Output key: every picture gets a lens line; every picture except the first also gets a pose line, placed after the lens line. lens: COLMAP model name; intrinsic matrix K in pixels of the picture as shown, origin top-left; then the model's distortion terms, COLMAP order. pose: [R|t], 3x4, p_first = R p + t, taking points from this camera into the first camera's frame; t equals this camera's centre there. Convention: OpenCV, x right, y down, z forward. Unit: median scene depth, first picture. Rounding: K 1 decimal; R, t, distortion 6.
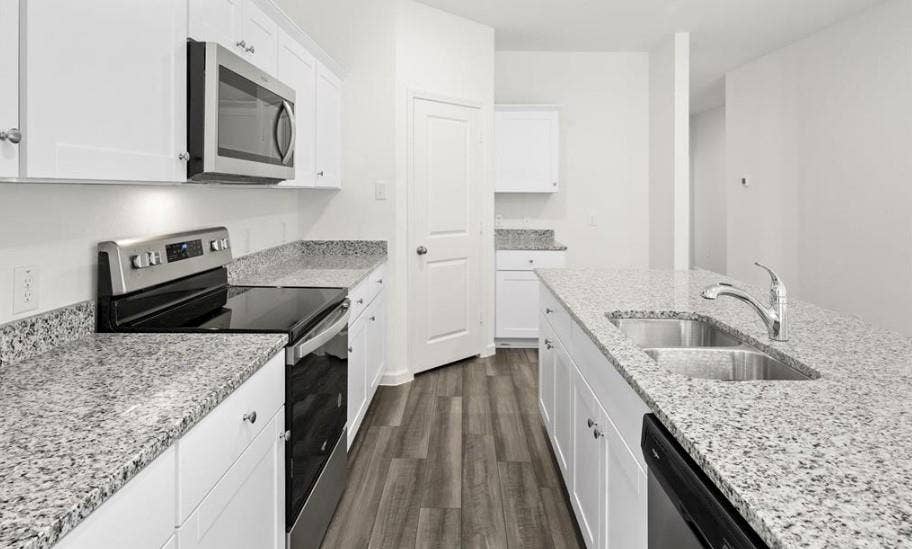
lens RADIAL K [[524.0, 0, 467.4], [0, 524.0, 185.8], [0, 0, 1]] dist [0.001631, -0.004788]
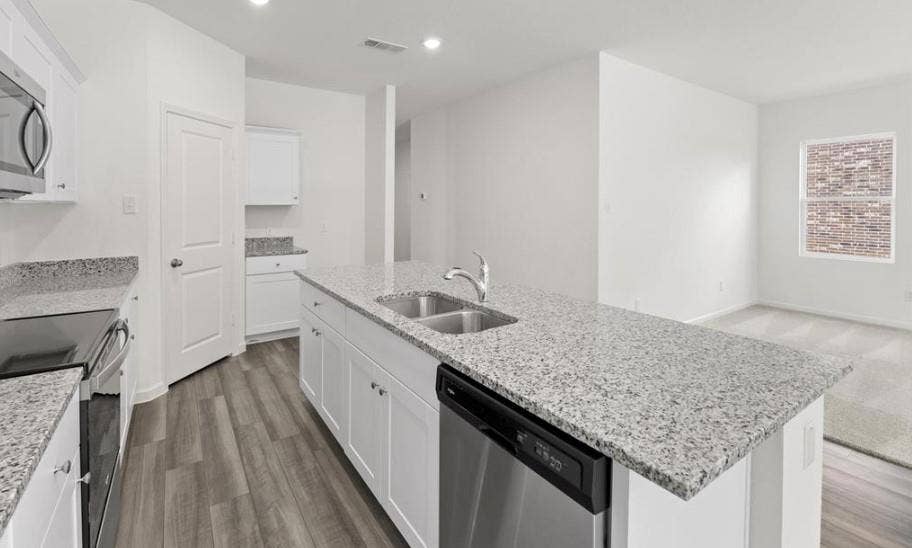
lens RADIAL K [[423.1, 0, 443.6], [0, 423.1, 207.4], [0, 0, 1]] dist [0.000497, -0.001792]
pose [[0.828834, -0.009244, 0.559418, -0.148347], [-0.002384, 0.999796, 0.020052, -0.002855], [-0.559490, -0.017954, 0.828643, 0.040086]]
